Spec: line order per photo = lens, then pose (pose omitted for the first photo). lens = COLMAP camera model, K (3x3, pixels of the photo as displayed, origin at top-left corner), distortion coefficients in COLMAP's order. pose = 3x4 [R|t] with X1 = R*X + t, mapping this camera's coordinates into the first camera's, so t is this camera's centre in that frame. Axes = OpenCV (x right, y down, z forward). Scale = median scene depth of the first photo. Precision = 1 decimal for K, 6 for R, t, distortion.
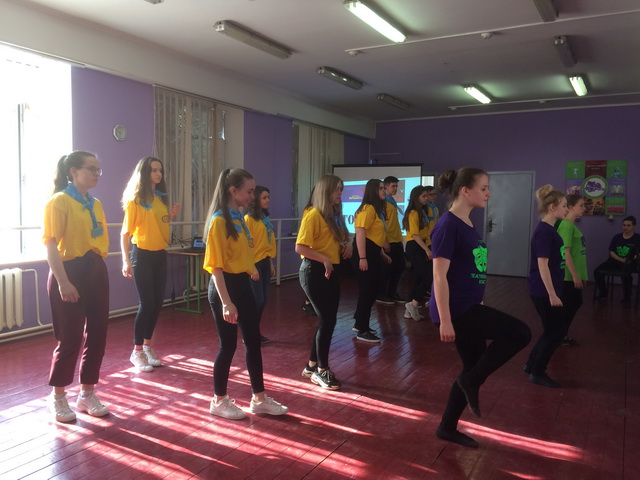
lens RADIAL K [[538.6, 0, 320.0], [0, 538.6, 240.0], [0, 0, 1]] dist [0.083051, -0.115320]
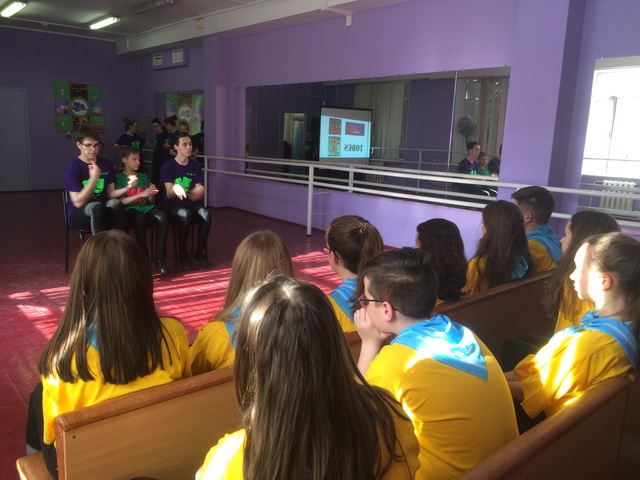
lens RADIAL K [[538.6, 0, 320.0], [0, 538.6, 240.0], [0, 0, 1]] dist [0.083051, -0.115320]
pose [[0.336462, -0.184398, 0.923467, -0.463829], [0.035668, 0.982433, 0.183177, -0.013105], [-0.941021, -0.028694, 0.337129, 0.107665]]
